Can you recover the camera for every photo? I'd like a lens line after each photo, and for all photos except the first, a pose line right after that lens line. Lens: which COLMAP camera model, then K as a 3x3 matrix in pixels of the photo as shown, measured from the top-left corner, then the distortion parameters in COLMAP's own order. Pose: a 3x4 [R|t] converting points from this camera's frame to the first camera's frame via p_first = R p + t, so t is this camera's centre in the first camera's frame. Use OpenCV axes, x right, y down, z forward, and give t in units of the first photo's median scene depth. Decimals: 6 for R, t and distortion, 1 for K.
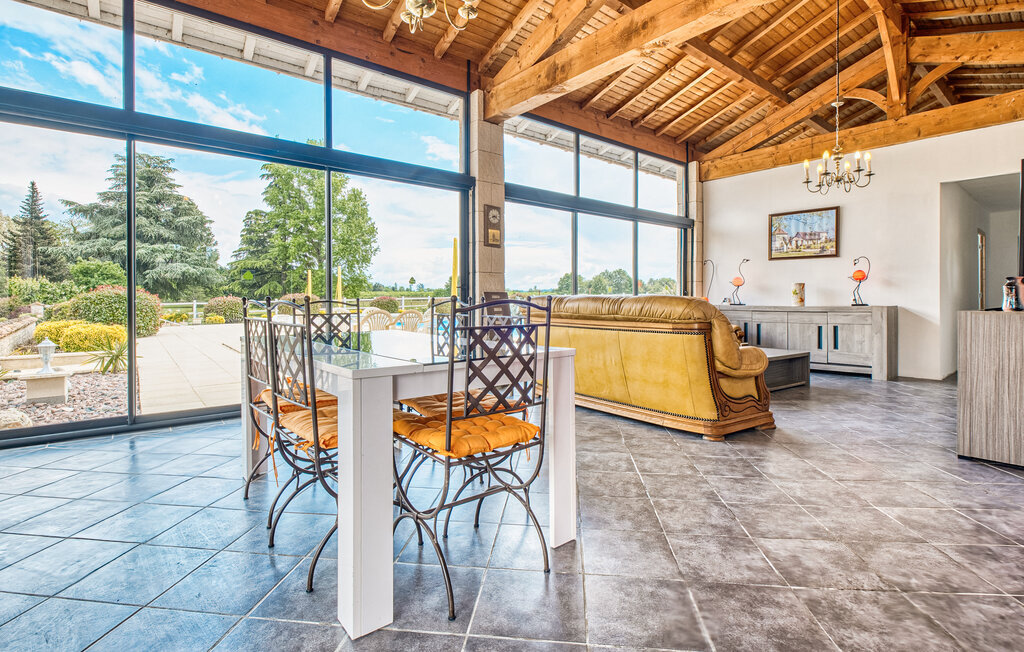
lens RADIAL K [[478.7, 0, 510.2], [0, 478.7, 308.2], [0, 0, 1]] dist [-0.008701, -0.009286]
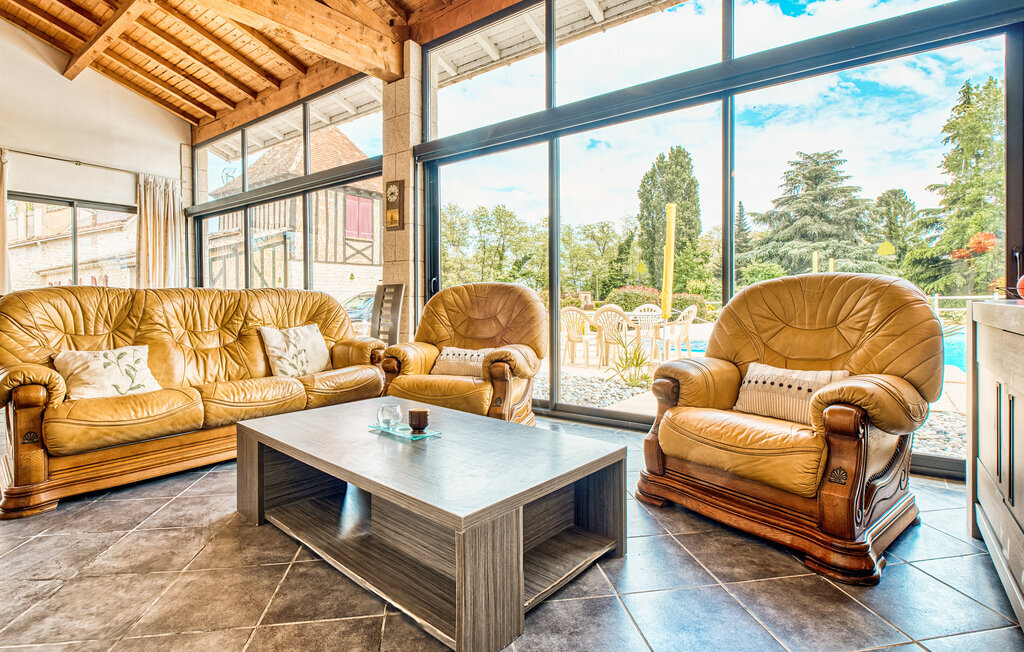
lens RADIAL K [[501.0, 0, 508.0], [0, 501.0, 309.6], [0, 0, 1]] dist [-0.002359, -0.011175]
pose [[0.264297, 0.016078, -0.964307, 0.671241], [-0.010896, 0.999847, 0.013684, -0.003359], [0.964380, 0.006890, 0.264432, 0.755451]]
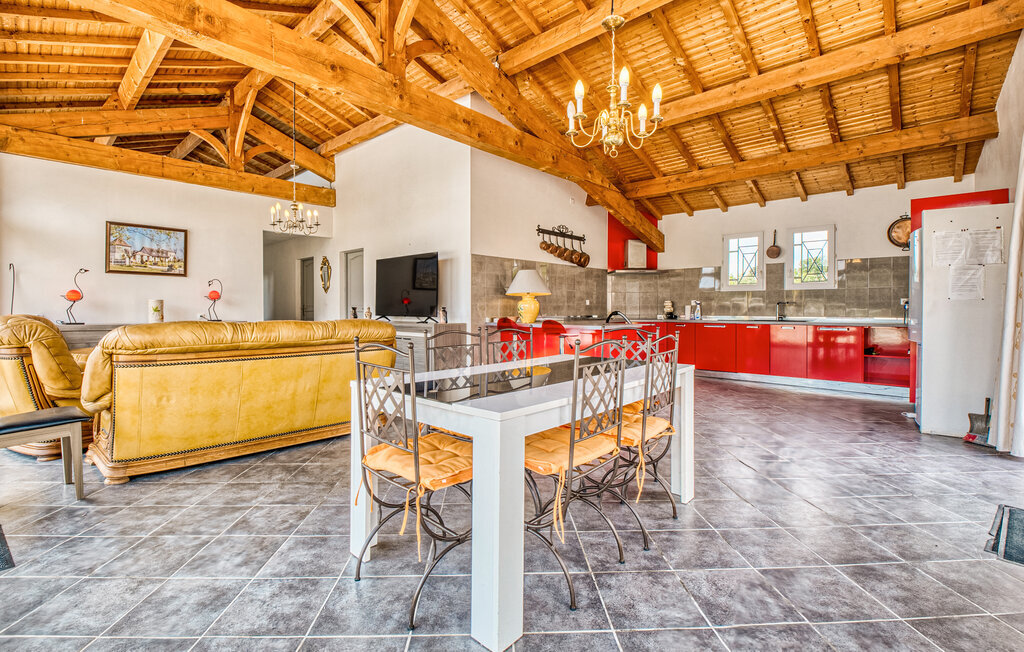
lens RADIAL K [[475.5, 0, 508.3], [0, 475.5, 310.7], [0, 0, 1]] dist [-0.000292, -0.009954]
pose [[-0.155501, -0.001161, 0.987835, -0.463429], [0.018708, 0.999817, 0.004120, -0.020749], [-0.987659, 0.019121, -0.155450, 0.428210]]
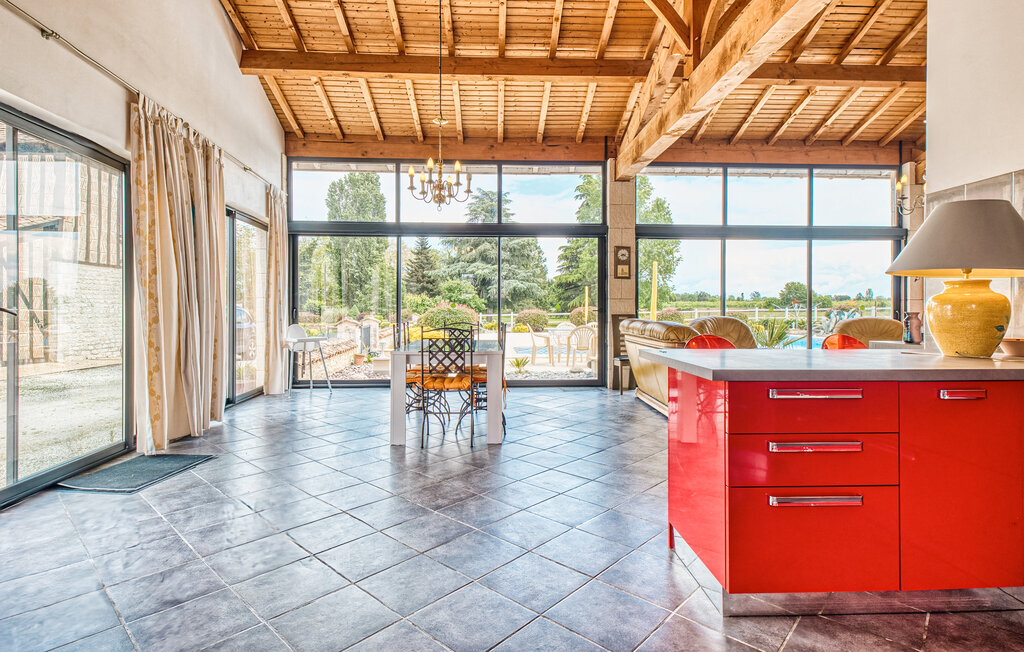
lens RADIAL K [[513.3, 0, 508.8], [0, 513.3, 313.7], [0, 0, 1]] dist [-0.000899, -0.000183]
pose [[0.804827, 0.006567, -0.593473, 0.417643], [-0.012900, 0.999896, -0.006429, -0.017868], [0.593369, 0.012830, 0.804828, -0.217718]]
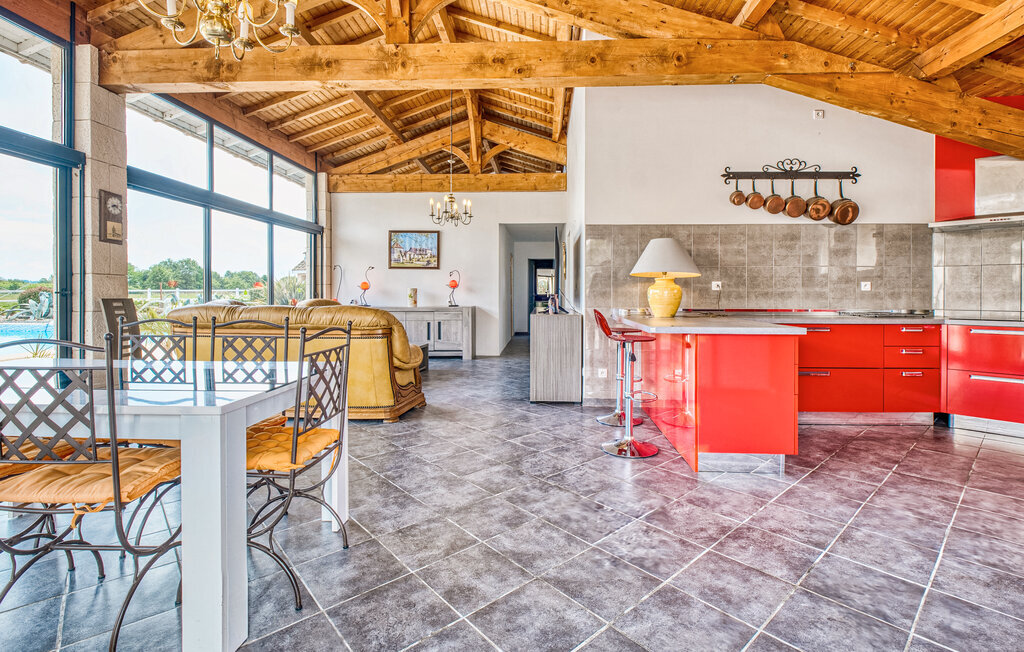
lens RADIAL K [[471.3, 0, 519.4], [0, 471.3, 297.9], [0, 0, 1]] dist [-0.012076, -0.006264]
pose [[0.665491, -0.003671, 0.746397, -0.130074], [0.011221, 0.999924, -0.005087, -0.018102], [-0.746322, 0.011760, 0.665481, -0.032570]]
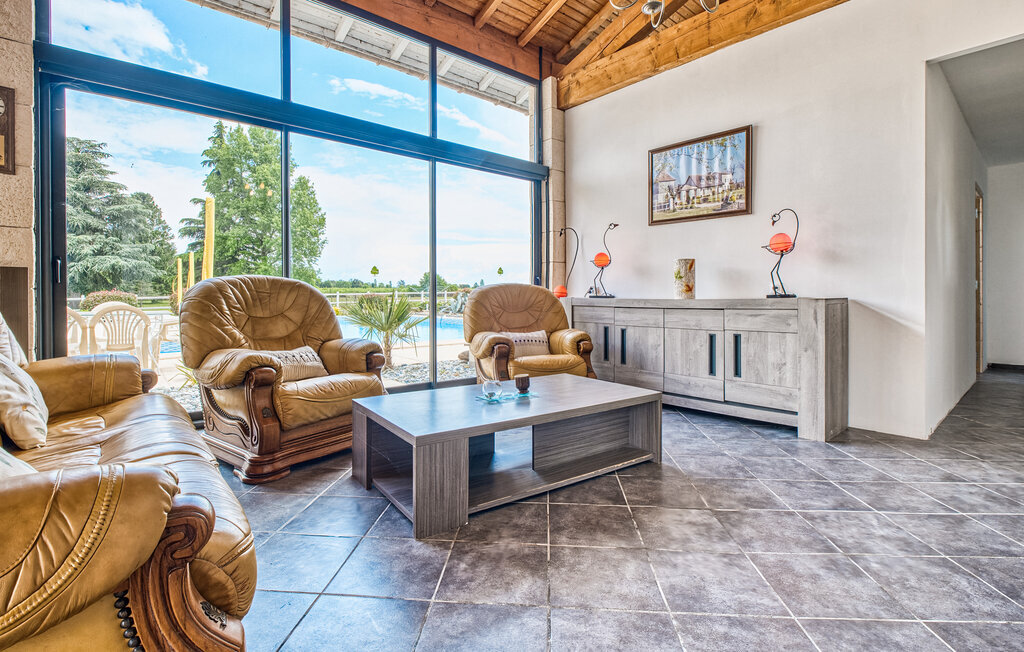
lens RADIAL K [[478.7, 0, 510.2], [0, 478.7, 308.2], [0, 0, 1]] dist [-0.008701, -0.009286]
pose [[0.999356, 0.000446, 0.035868, 0.362387], [-0.000694, 0.999976, 0.006902, 0.002788], [-0.035864, -0.006923, 0.999333, 0.413221]]
